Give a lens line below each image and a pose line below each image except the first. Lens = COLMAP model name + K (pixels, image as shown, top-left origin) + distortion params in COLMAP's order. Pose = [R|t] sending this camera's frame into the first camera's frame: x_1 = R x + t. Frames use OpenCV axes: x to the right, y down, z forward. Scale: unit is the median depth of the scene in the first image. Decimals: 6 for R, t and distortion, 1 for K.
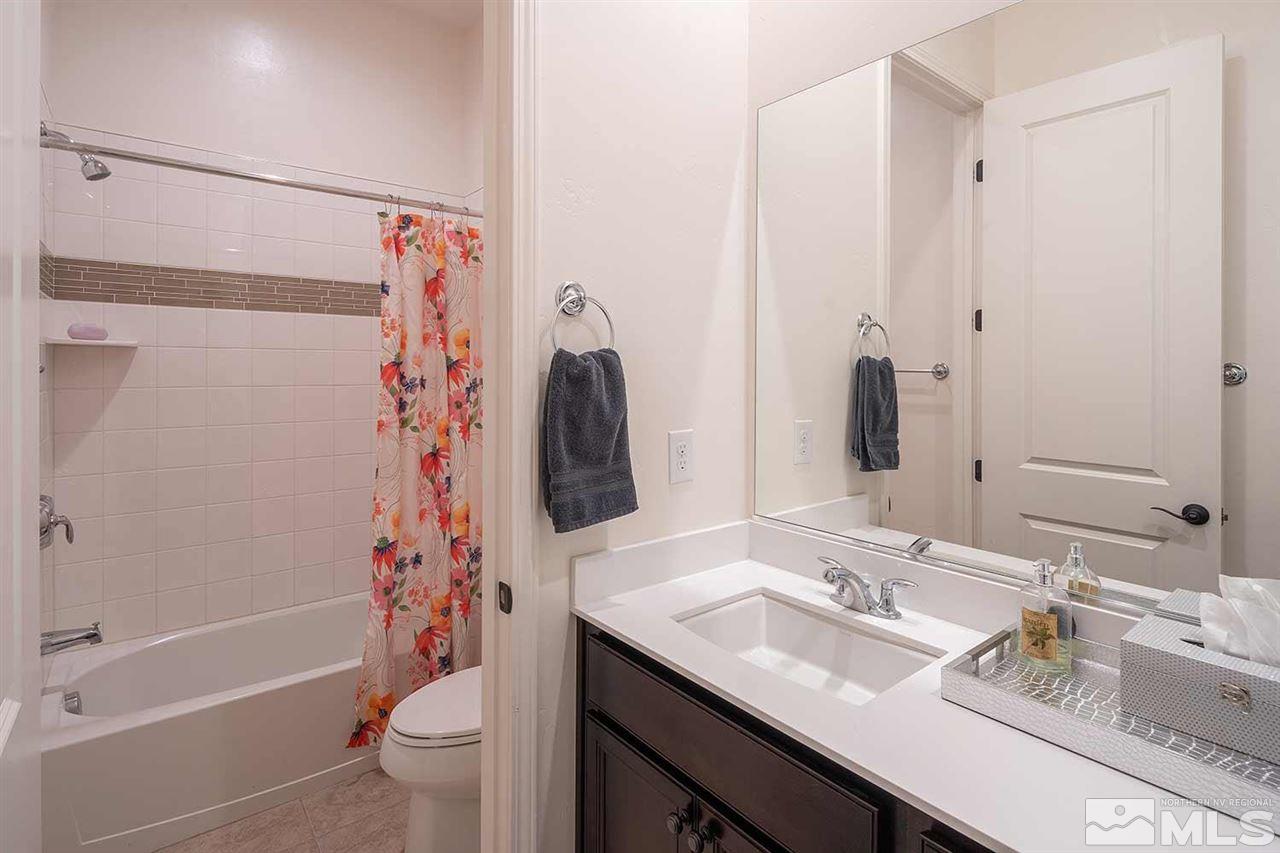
lens RADIAL K [[613.4, 0, 638.8], [0, 613.4, 361.4], [0, 0, 1]] dist [0.000658, -0.000184]
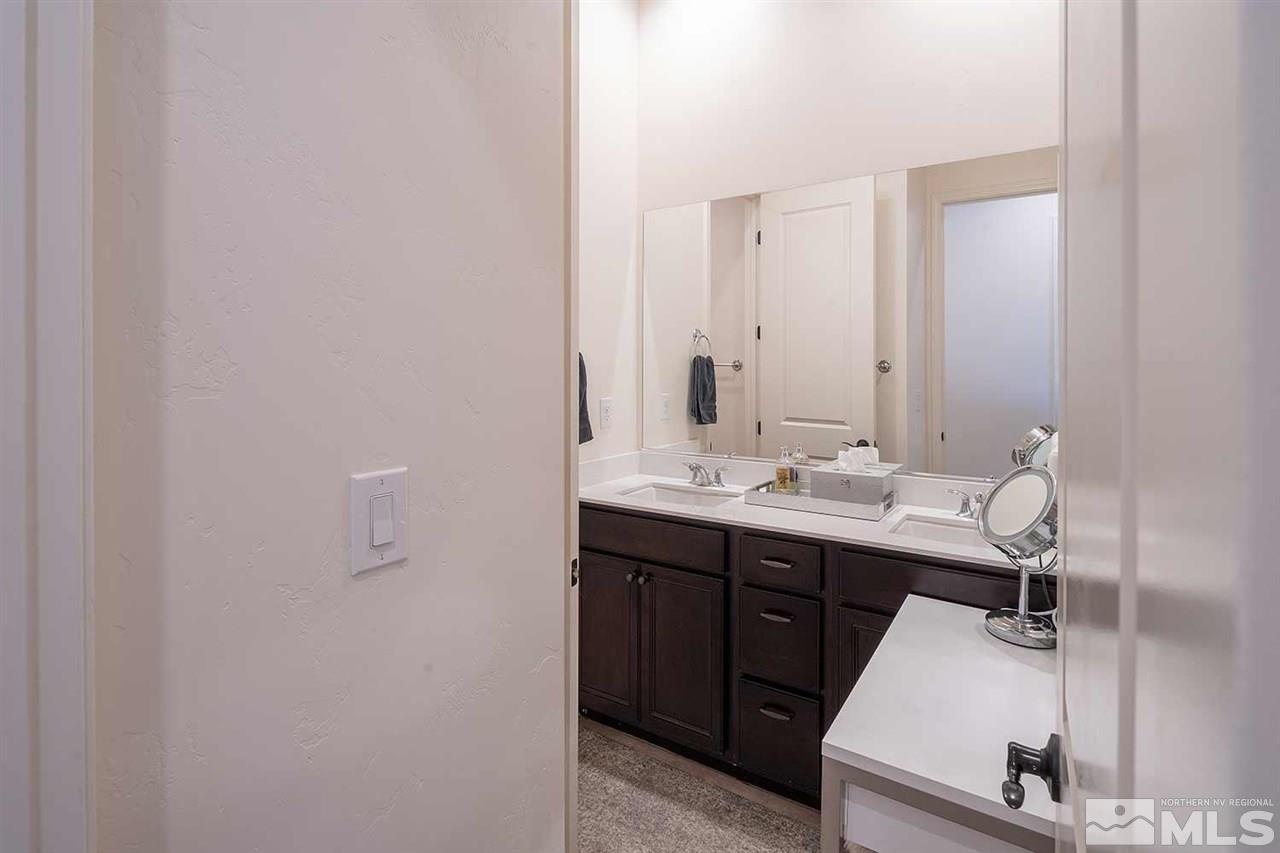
lens RADIAL K [[613.4, 0, 638.8], [0, 613.4, 361.4], [0, 0, 1]] dist [0.000658, -0.000184]
pose [[0.952418, -0.004308, 0.304764, -0.295040], [0.004391, 0.999990, 0.000414, 0.006627], [-0.304763, 0.000944, 0.952428, -0.541525]]
